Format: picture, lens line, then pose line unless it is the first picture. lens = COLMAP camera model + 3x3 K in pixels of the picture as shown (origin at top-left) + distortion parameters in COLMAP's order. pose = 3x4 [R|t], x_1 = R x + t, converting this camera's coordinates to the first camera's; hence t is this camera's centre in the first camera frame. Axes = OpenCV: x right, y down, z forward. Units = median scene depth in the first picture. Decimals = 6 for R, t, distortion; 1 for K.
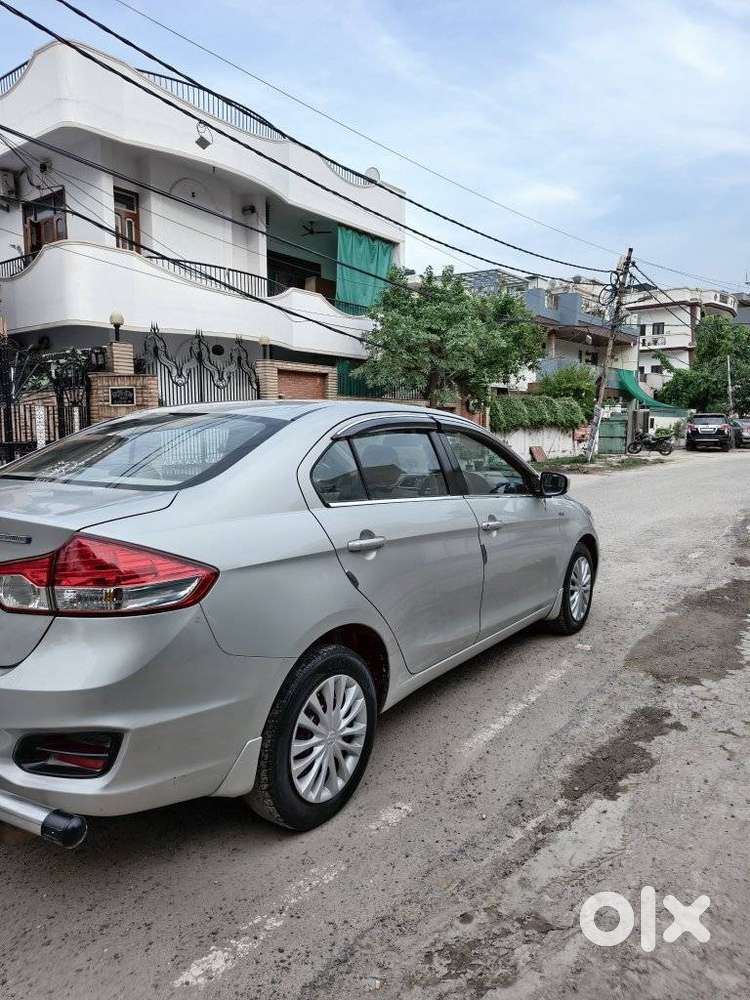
lens RADIAL K [[688.7, 0, 378.1], [0, 688.7, 499.5], [0, 0, 1]] dist [0.051709, -0.060687]
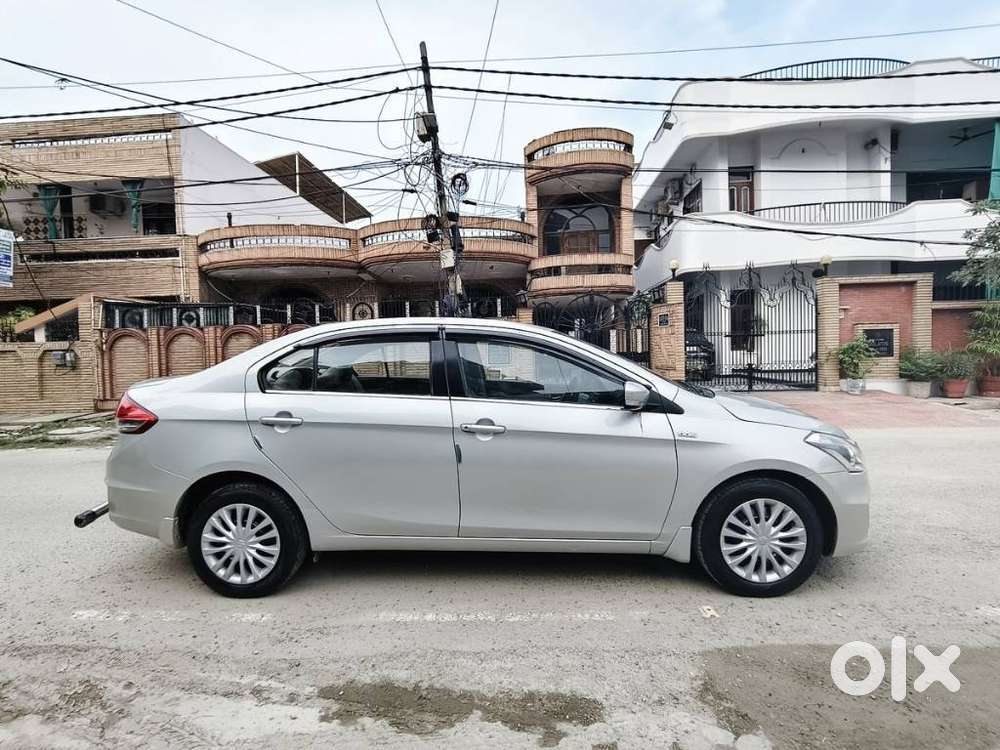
lens RADIAL K [[472.2, 0, 497.5], [0, 472.2, 365.5], [0, 0, 1]] dist [-0.005324, 0.002402]
pose [[0.526102, 0.015276, -0.850284, 0.829359], [-0.064093, 0.997707, -0.021732, -0.045797], [0.848003, 0.065931, 0.525875, 0.684113]]
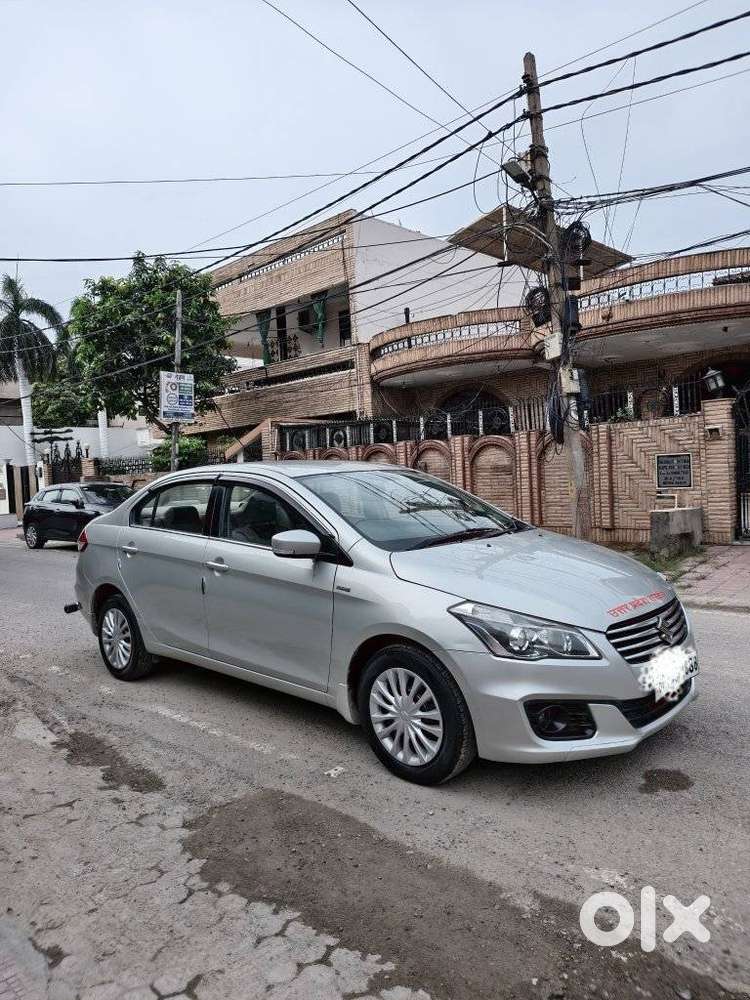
lens RADIAL K [[688.7, 0, 378.1], [0, 688.7, 499.5], [0, 0, 1]] dist [0.051709, -0.060687]
pose [[-0.152085, 0.045042, -0.987341, 1.369660], [-0.055399, 0.997002, 0.054016, -0.165486], [0.986814, 0.062912, -0.149134, 1.536659]]
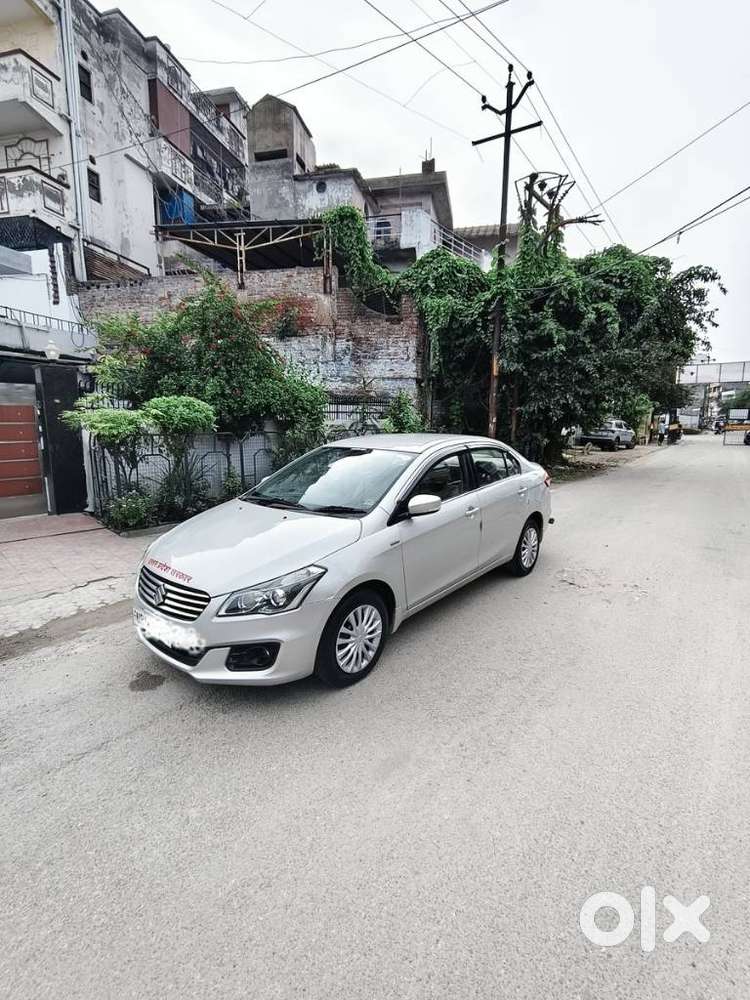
lens RADIAL K [[472.2, 0, 385.6], [0, 472.2, 497.3], [0, 0, 1]] dist [-0.005324, 0.002402]
pose [[-0.995797, -0.018744, 0.089647, -0.150485], [0.005739, 0.964139, 0.265334, -0.357399], [-0.091405, 0.264733, -0.959980, 2.562222]]
